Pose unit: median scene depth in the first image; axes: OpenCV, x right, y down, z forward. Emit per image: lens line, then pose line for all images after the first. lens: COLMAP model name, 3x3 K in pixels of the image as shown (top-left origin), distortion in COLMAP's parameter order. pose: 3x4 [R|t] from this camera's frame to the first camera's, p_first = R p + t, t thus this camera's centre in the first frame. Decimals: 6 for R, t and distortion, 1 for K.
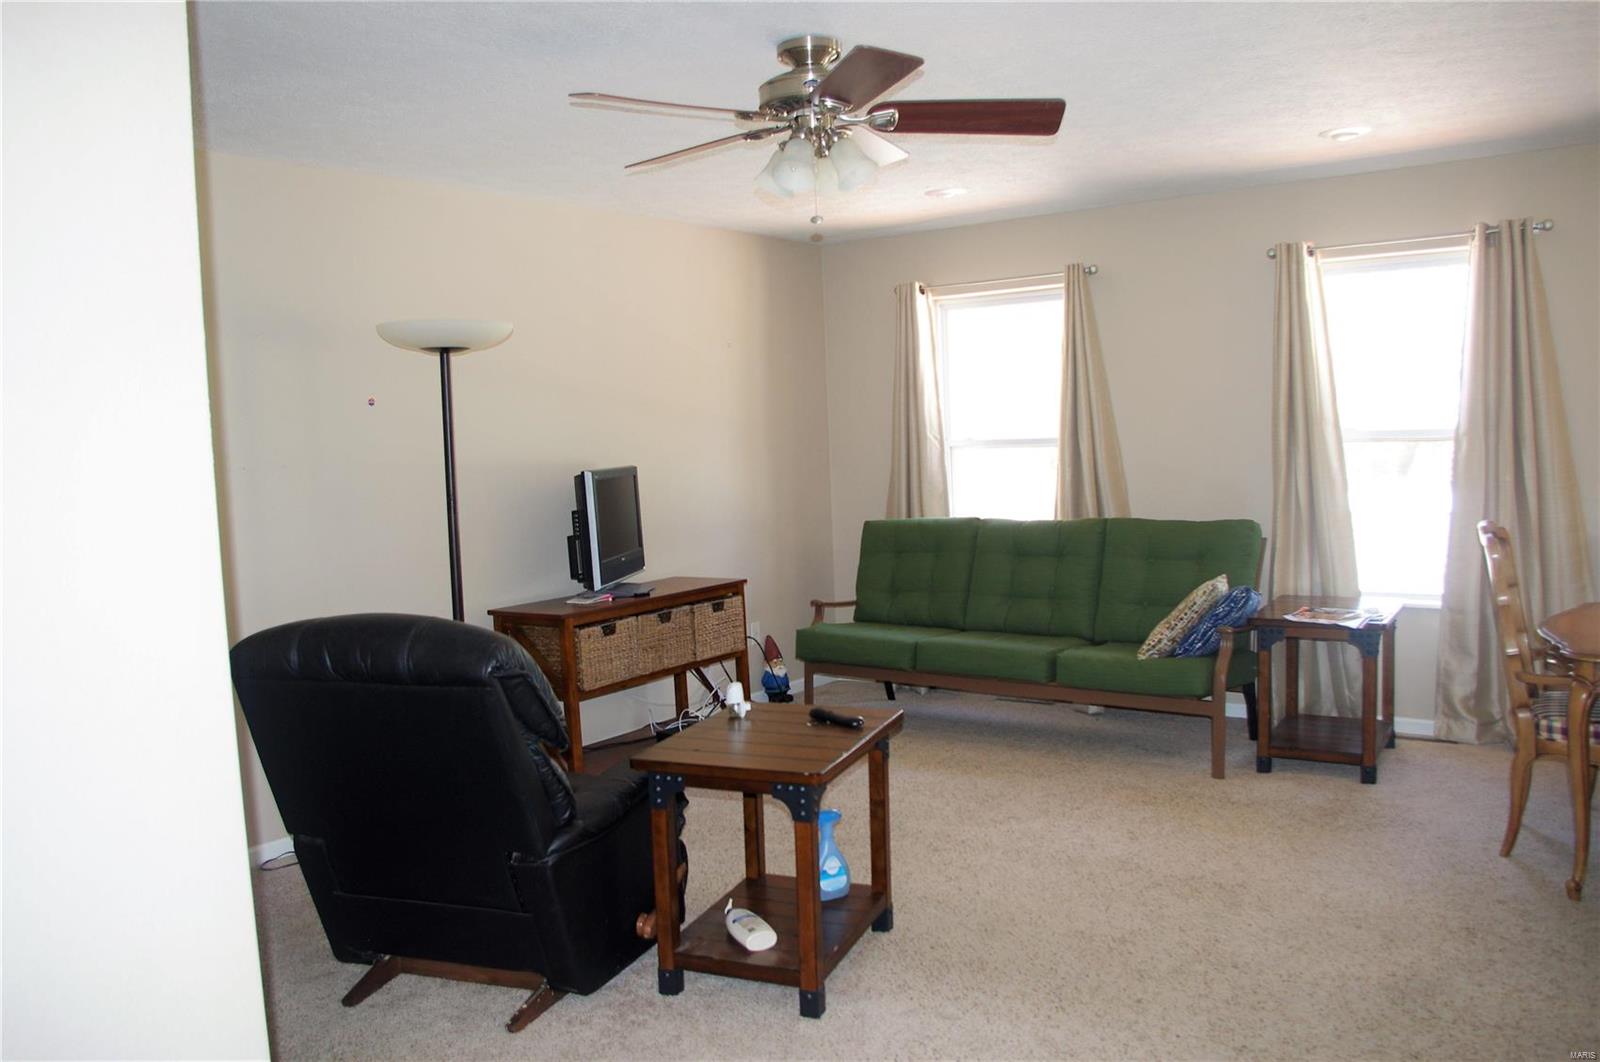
lens RADIAL K [[1288.1, 0, 795.6], [0, 1288.1, 533.3], [0, 0, 1]] dist [-0.094887, 0.048361]
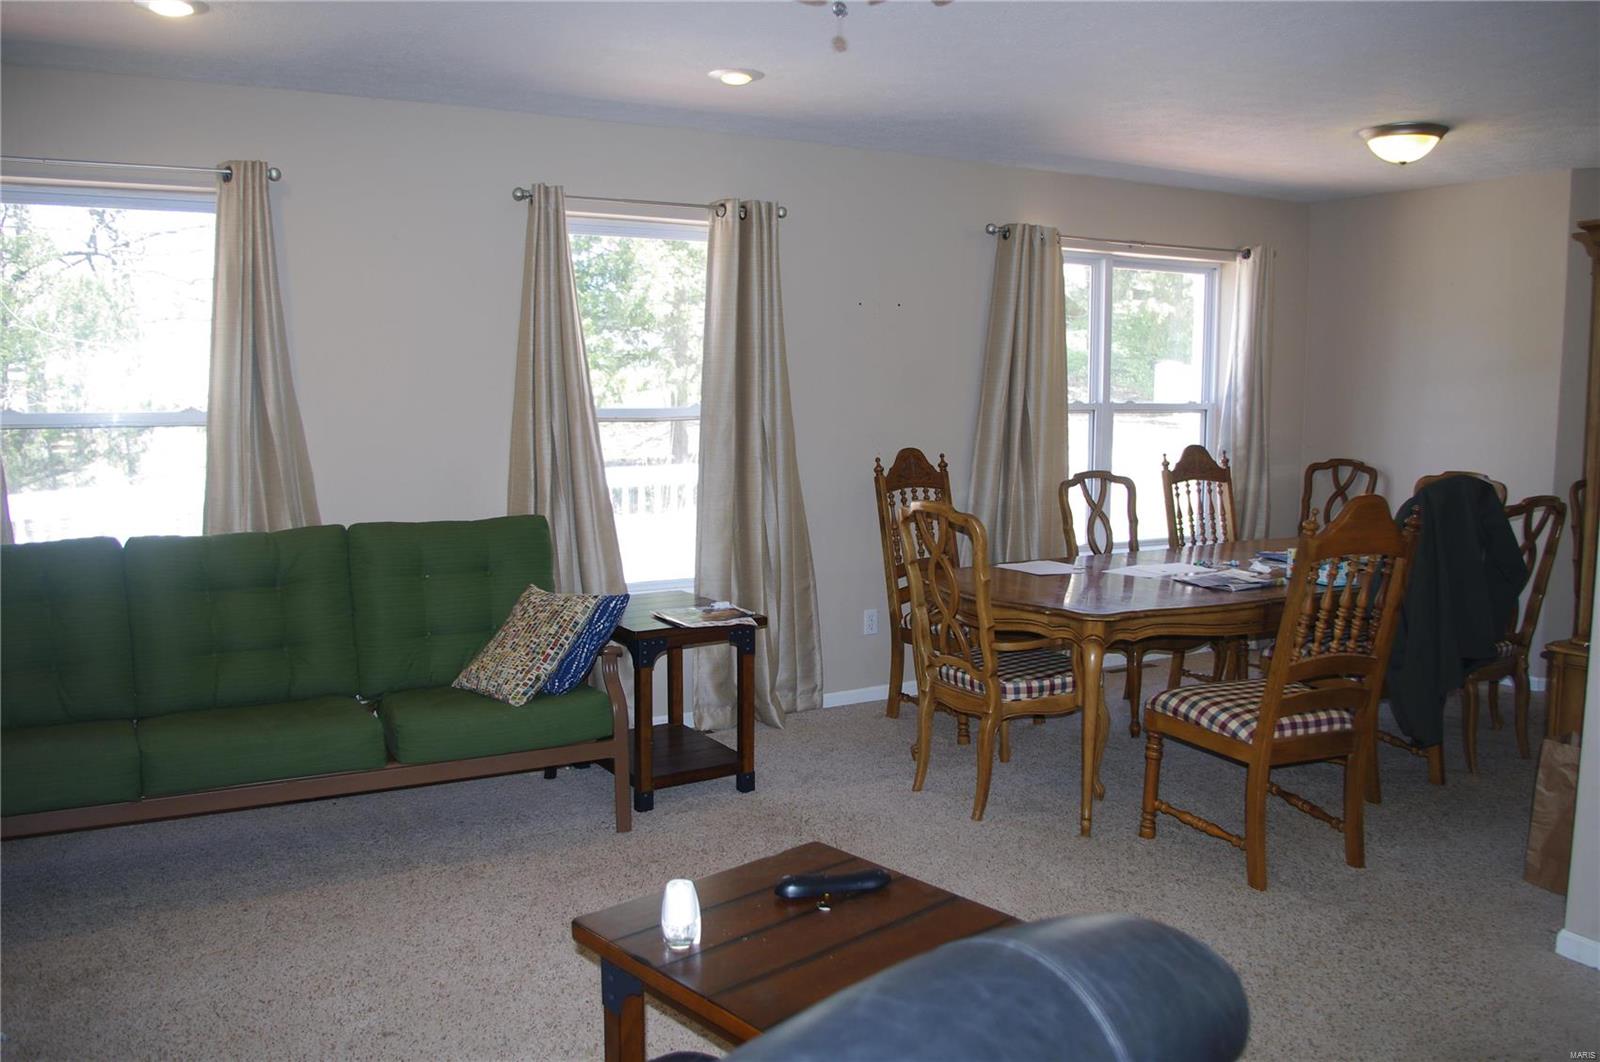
lens RADIAL K [[1288.1, 0, 795.6], [0, 1288.1, 533.3], [0, 0, 1]] dist [-0.094887, 0.048361]
pose [[0.396231, -0.063364, 0.915962, -0.338431], [0.054777, 0.997470, 0.045307, -0.027635], [-0.916515, 0.032221, 0.398700, 0.520925]]
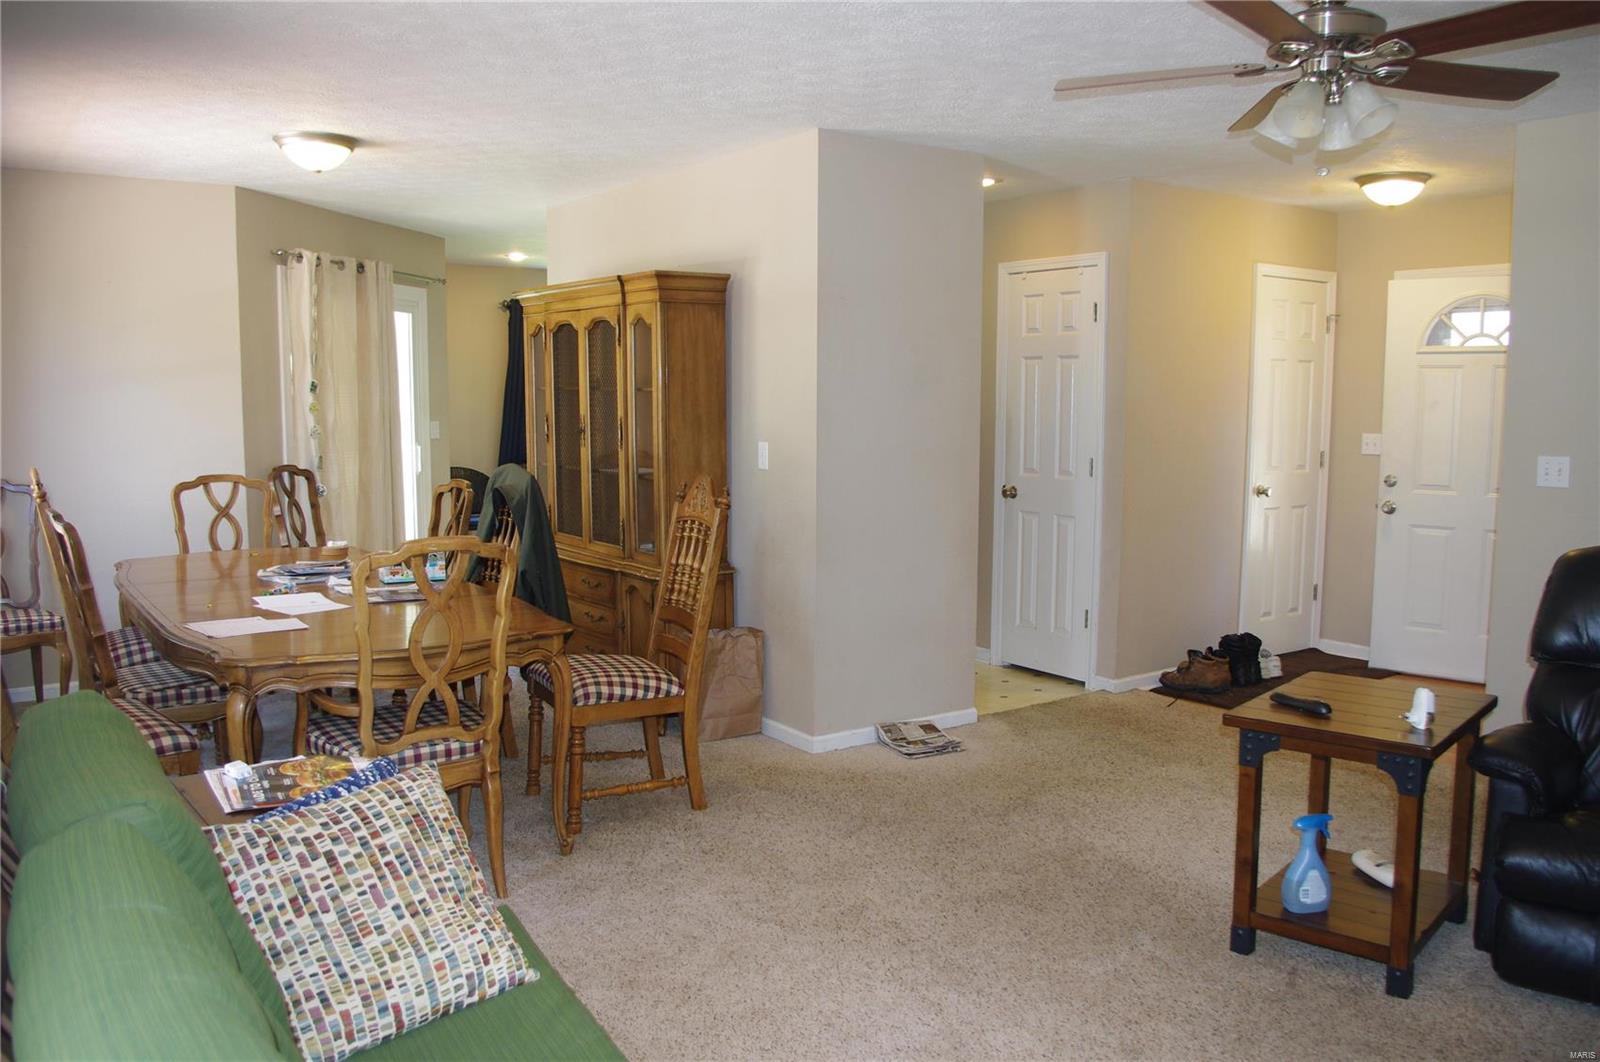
lens RADIAL K [[1292.5, 0, 834.9], [0, 1292.5, 539.0], [0, 0, 1]] dist [-0.078615, 0.002844]
pose [[-0.966542, 0.008764, 0.256359, 0.076263], [0.056433, 0.982194, 0.179192, -0.108920], [-0.250224, 0.187663, -0.949827, 1.313188]]
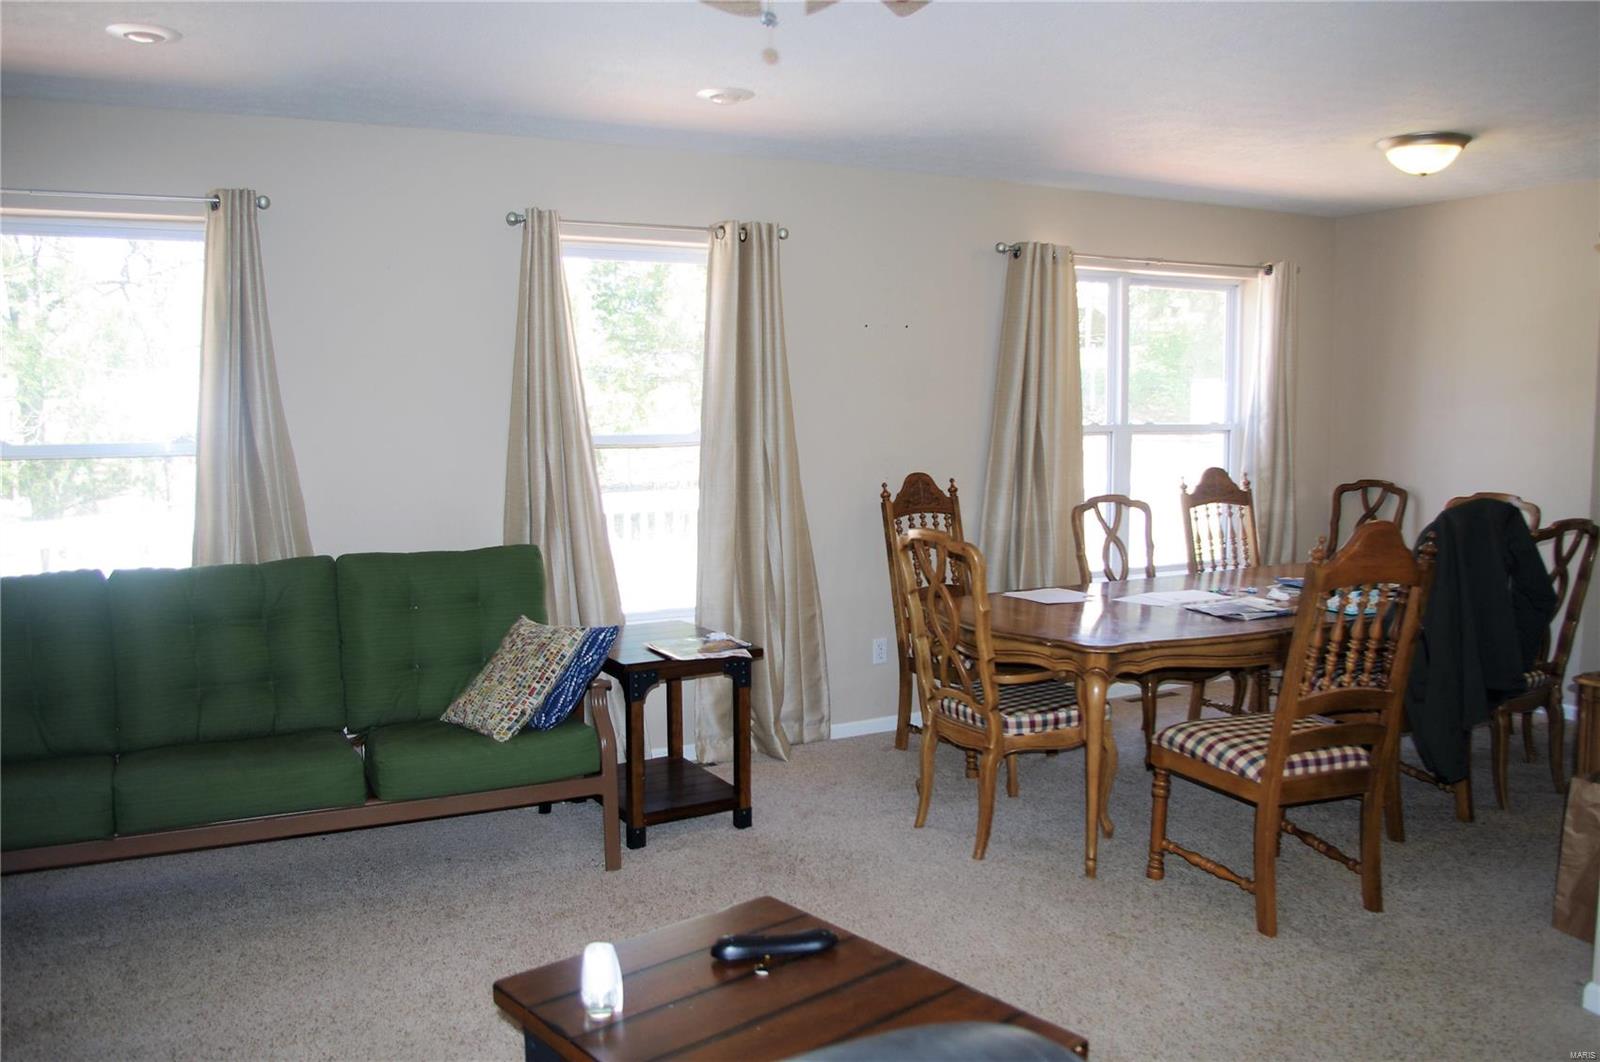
lens RADIAL K [[1288.1, 0, 795.6], [0, 1288.1, 533.3], [0, 0, 1]] dist [-0.094887, 0.048361]
pose [[0.428393, -0.051027, 0.902150, -0.305496], [0.060836, 0.997768, 0.027547, -0.030368], [-0.901542, 0.043082, 0.430541, 0.501061]]
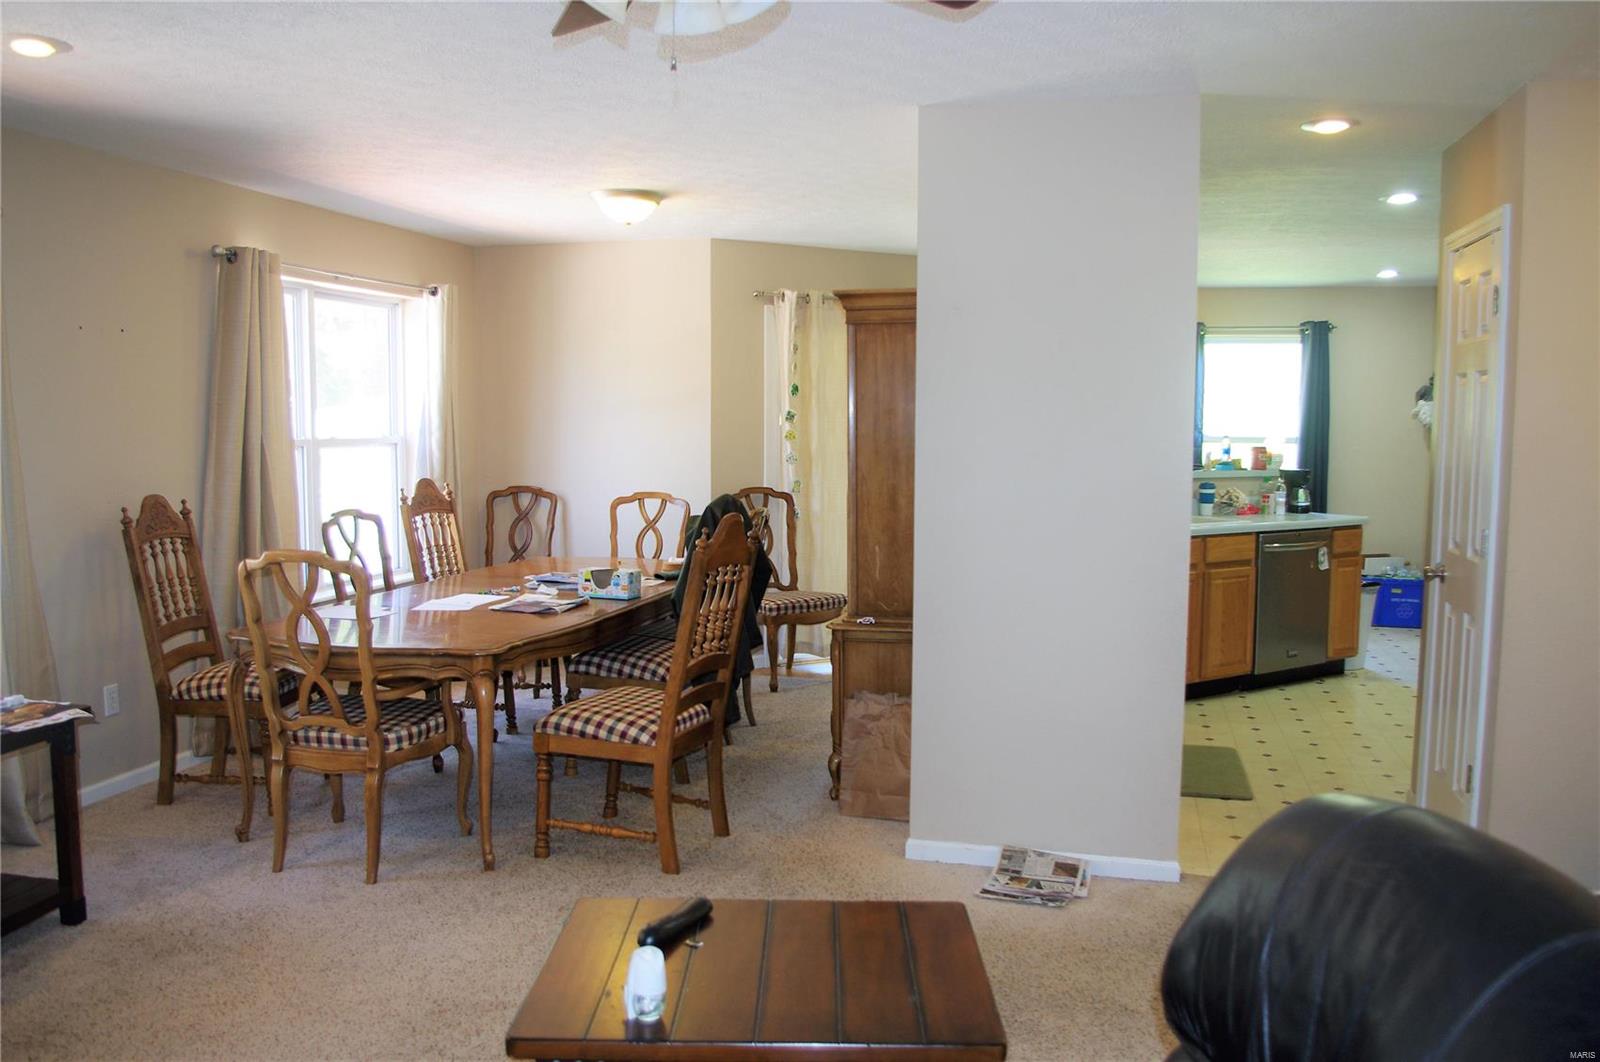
lens RADIAL K [[1292.5, 0, 834.9], [0, 1292.5, 539.0], [0, 0, 1]] dist [-0.078615, 0.002844]
pose [[-0.415977, -0.045516, 0.908235, -0.356935], [0.084991, 0.992429, 0.088662, -0.050789], [-0.905395, 0.114073, -0.408960, 0.775765]]
